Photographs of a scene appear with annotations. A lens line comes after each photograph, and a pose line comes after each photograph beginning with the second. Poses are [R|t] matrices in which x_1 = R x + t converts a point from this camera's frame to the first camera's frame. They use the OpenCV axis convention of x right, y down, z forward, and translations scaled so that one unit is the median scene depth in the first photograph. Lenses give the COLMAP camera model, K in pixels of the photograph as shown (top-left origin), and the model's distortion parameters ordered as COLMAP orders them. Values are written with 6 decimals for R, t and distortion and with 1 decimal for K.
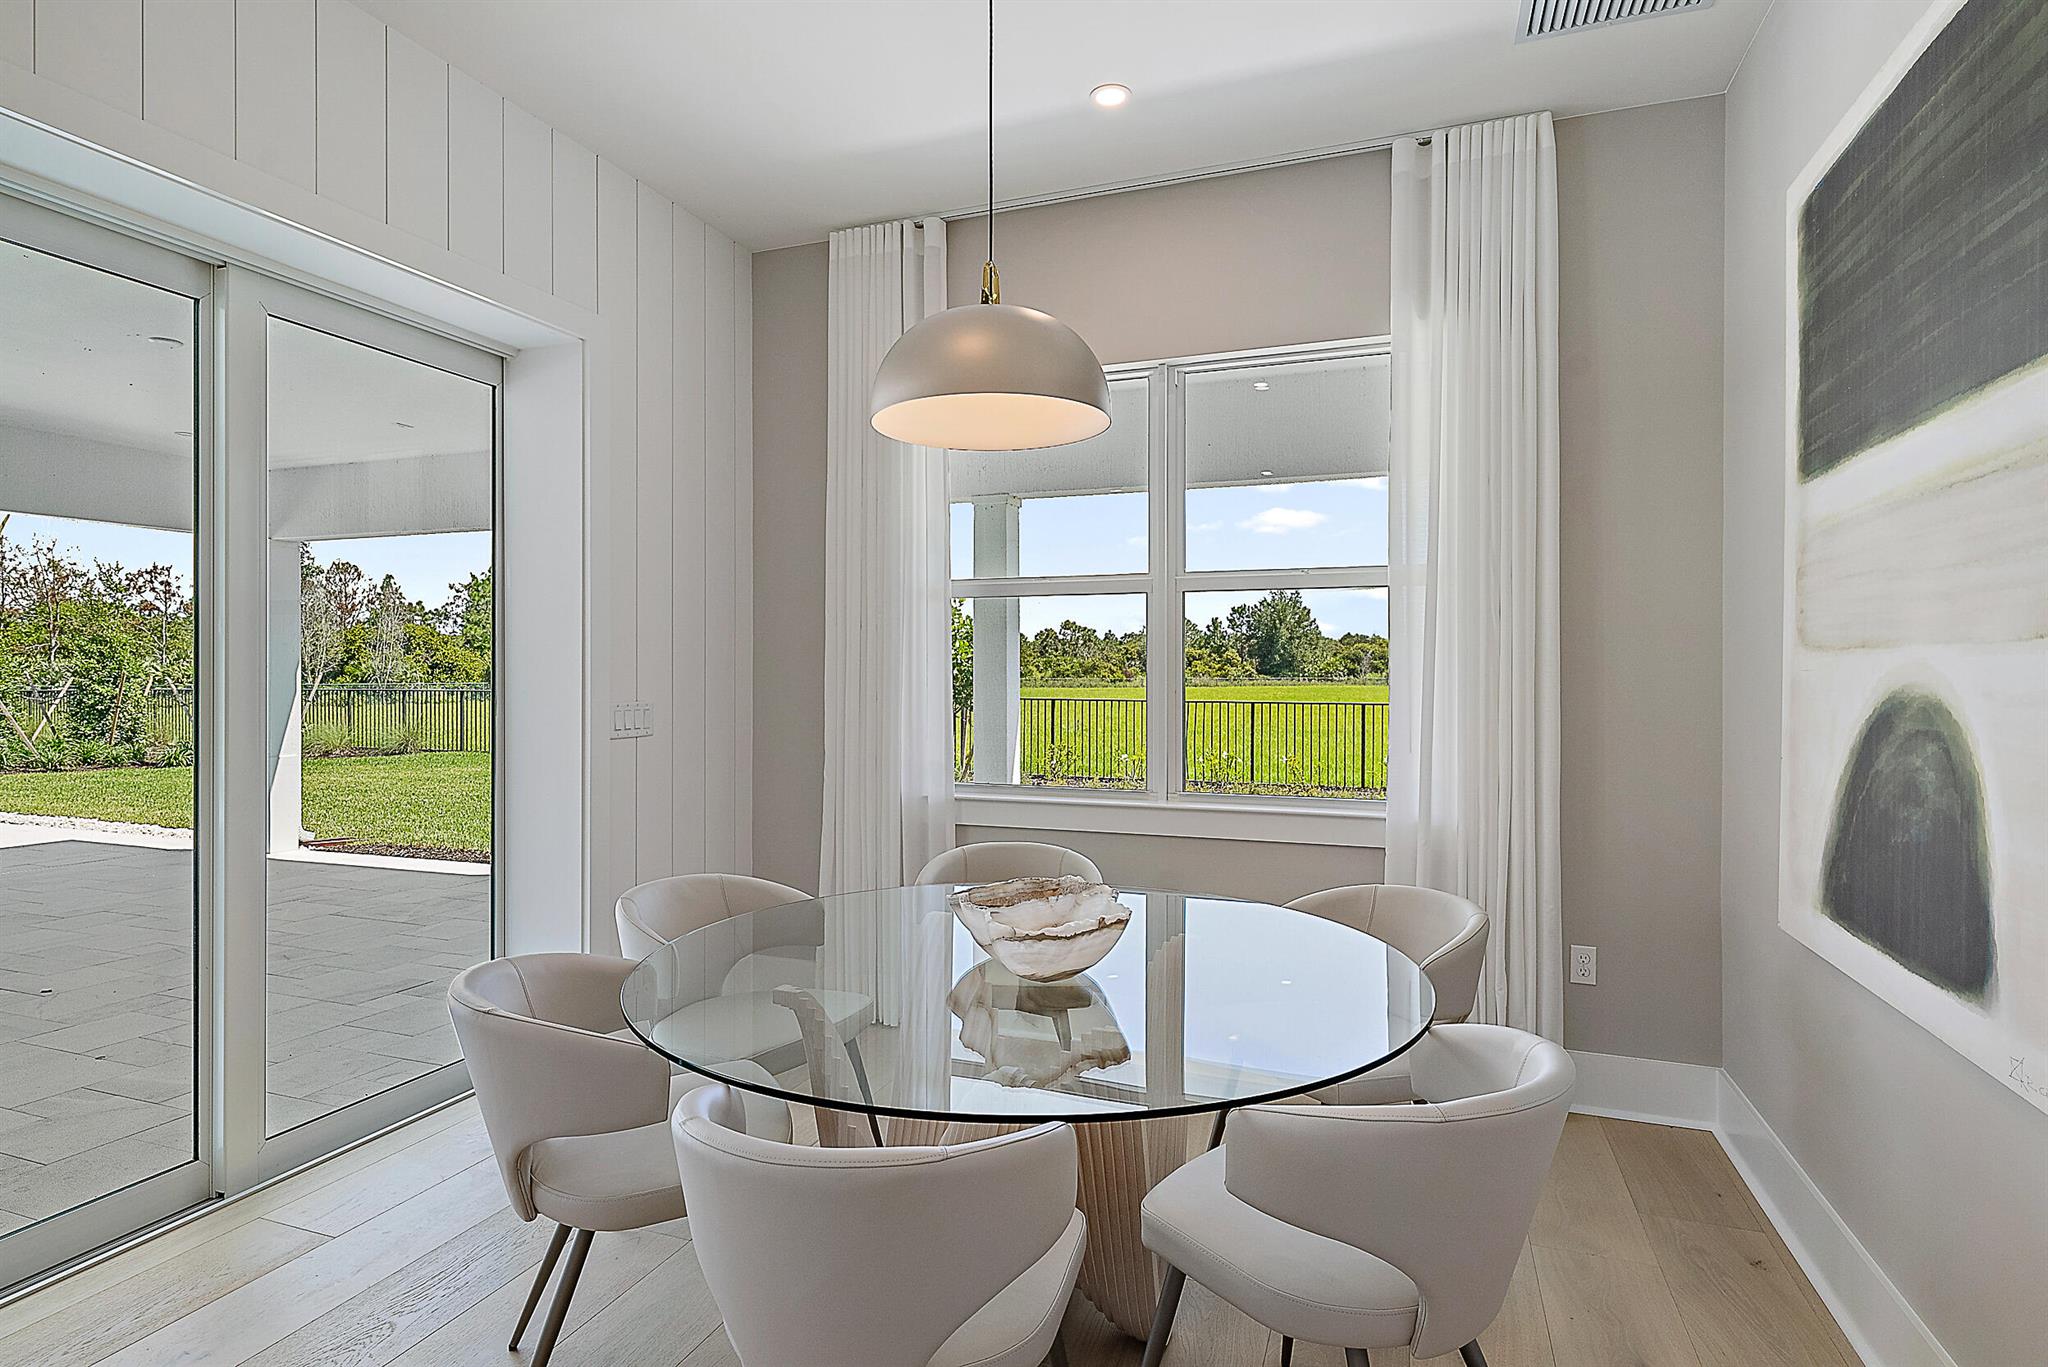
lens RADIAL K [[1023.1, 0, 1024.0], [0, 1023.1, 683.5], [0, 0, 1]] dist [-0.001156, -0.000073]
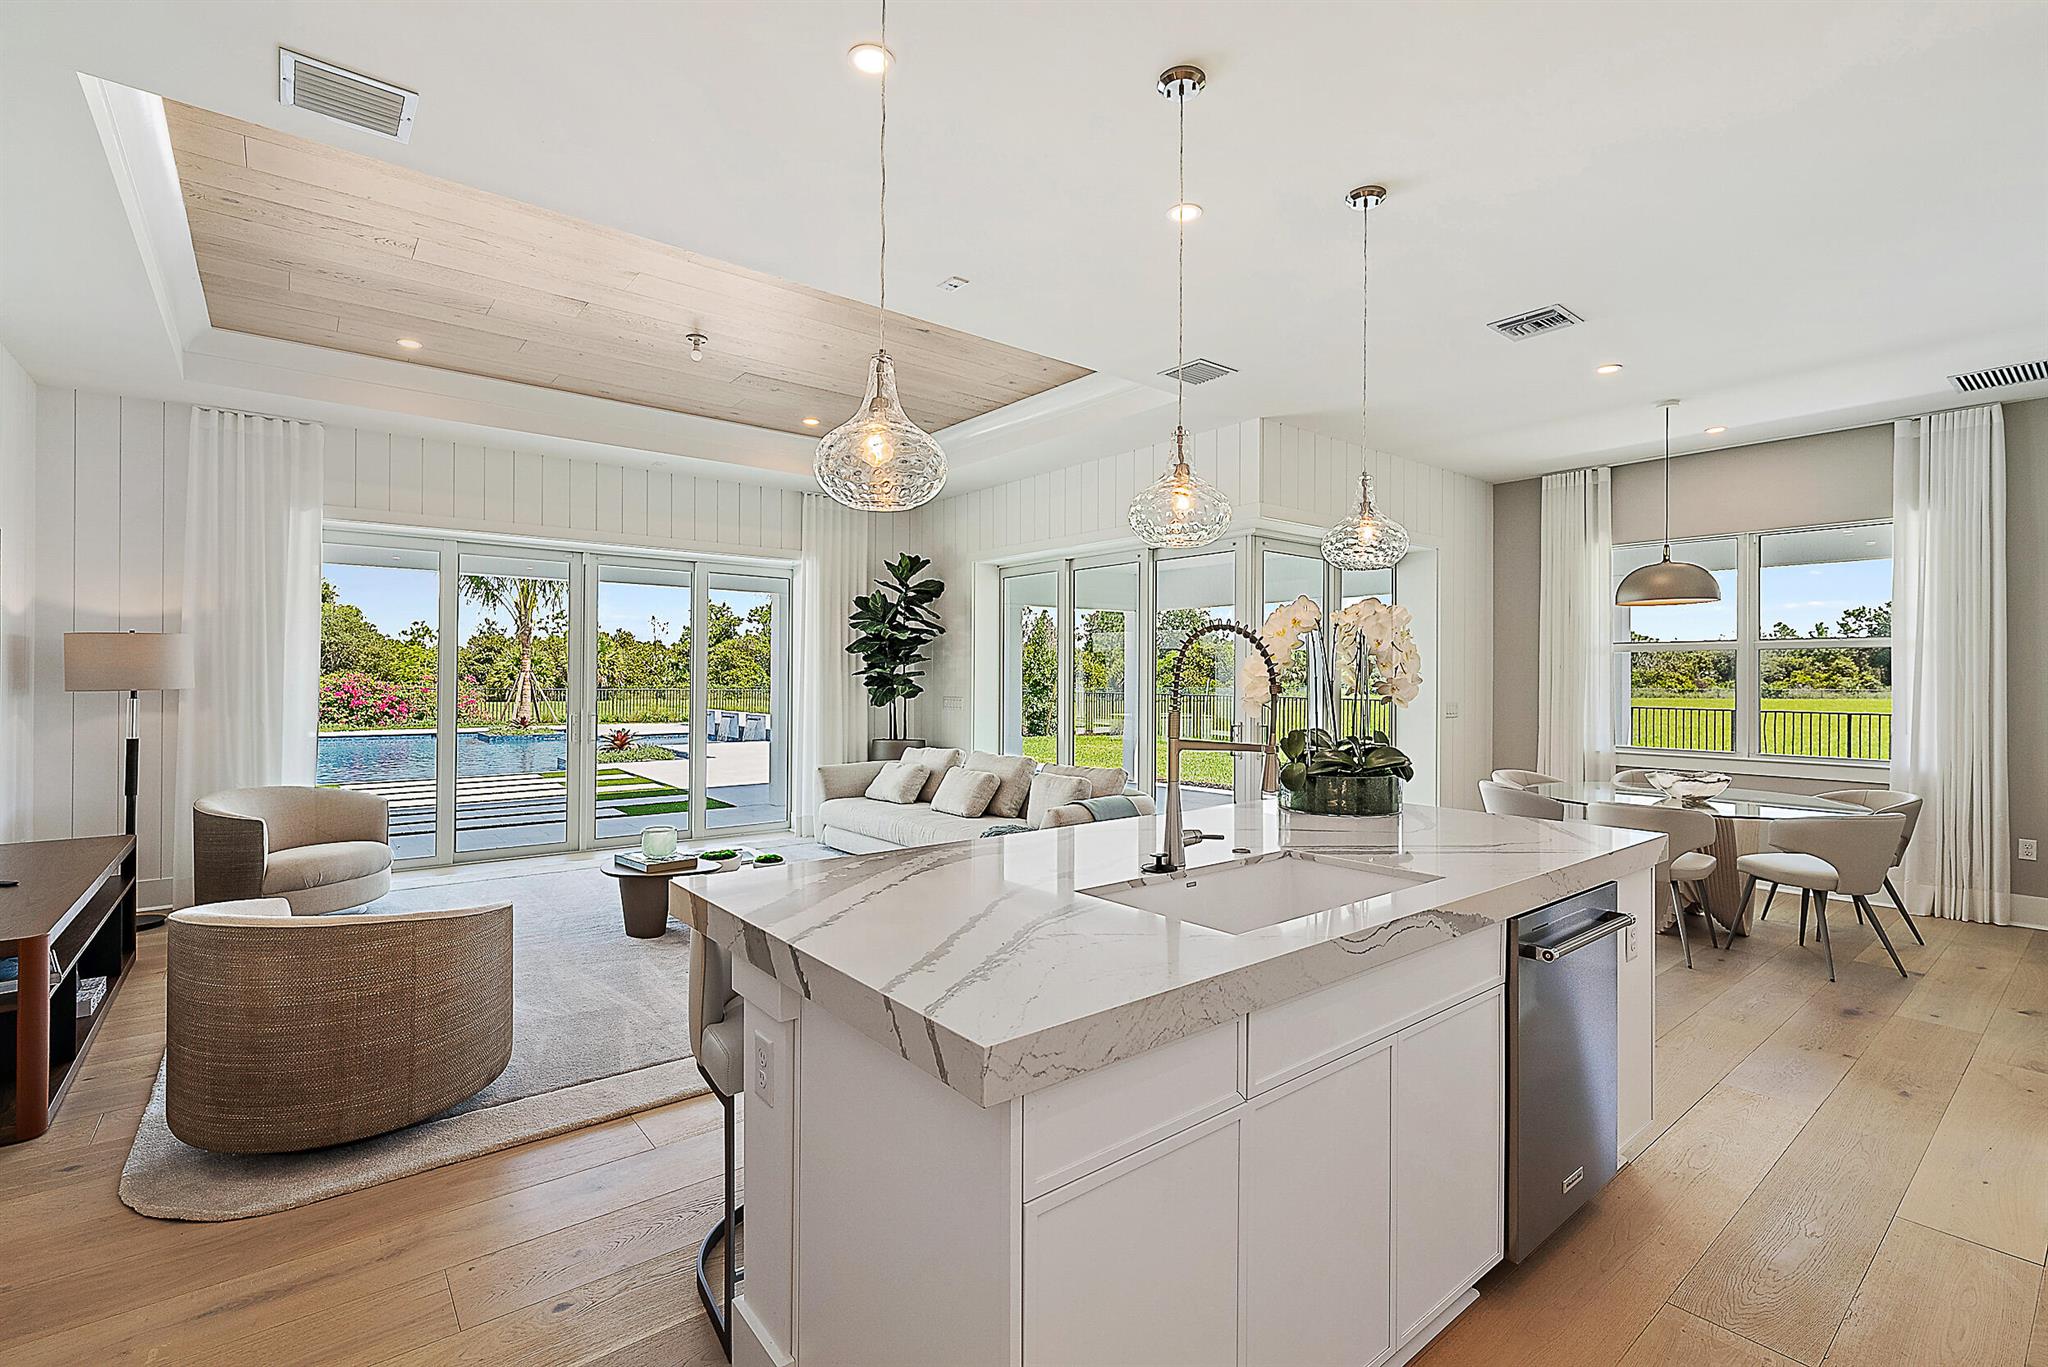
lens RADIAL K [[912.3, 0, 1021.4], [0, 912.3, 676.2], [0, 0, 1]] dist [-0.000397, -0.000559]
pose [[0.859071, 0.002606, -0.511850, -0.147195], [-0.010088, 0.999879, -0.011839, -0.004523], [0.511757, 0.015334, 0.858993, -1.099559]]
